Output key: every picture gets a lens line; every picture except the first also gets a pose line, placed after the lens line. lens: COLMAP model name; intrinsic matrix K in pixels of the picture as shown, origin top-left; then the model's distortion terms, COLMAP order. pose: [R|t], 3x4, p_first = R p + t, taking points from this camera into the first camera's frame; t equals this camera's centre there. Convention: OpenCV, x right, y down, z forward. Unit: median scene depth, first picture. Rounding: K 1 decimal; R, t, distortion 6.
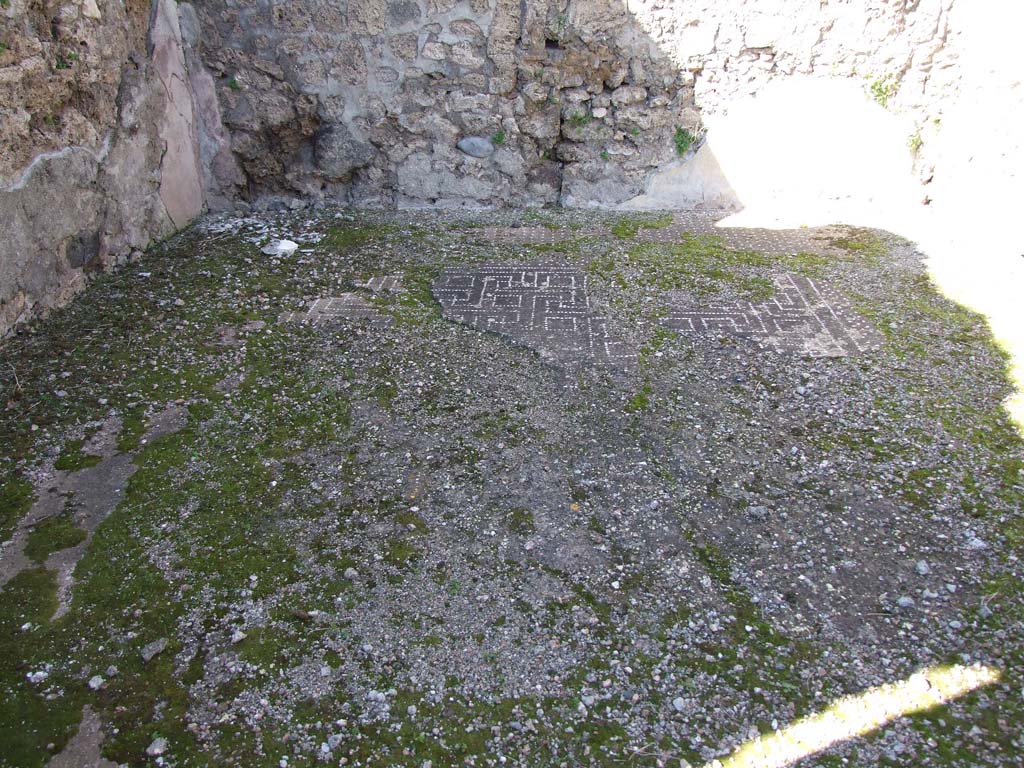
lens RADIAL K [[814.9, 0, 517.8], [0, 814.9, 367.9], [0, 0, 1]] dist [-0.067952, 0.064551]
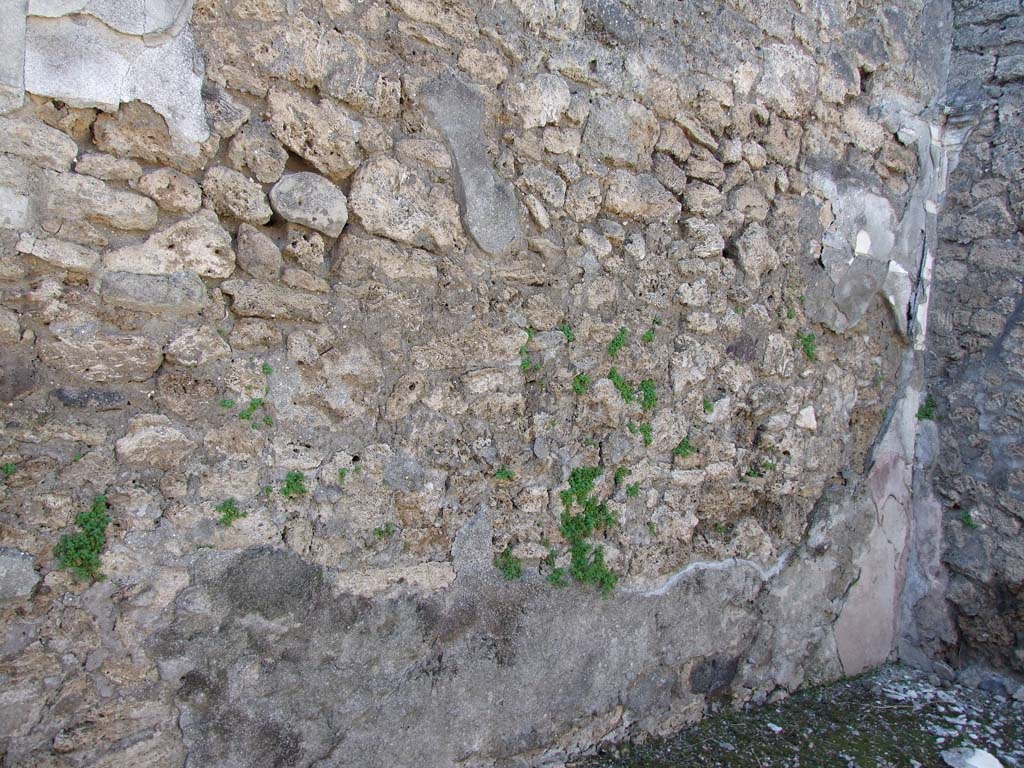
lens RADIAL K [[814.9, 0, 517.8], [0, 814.9, 367.9], [0, 0, 1]] dist [-0.067952, 0.064551]
pose [[0.621076, 0.060891, -0.781381, -0.024485], [-0.398581, 0.882965, -0.248002, -0.130936], [0.674832, 0.465472, 0.572659, 0.211223]]
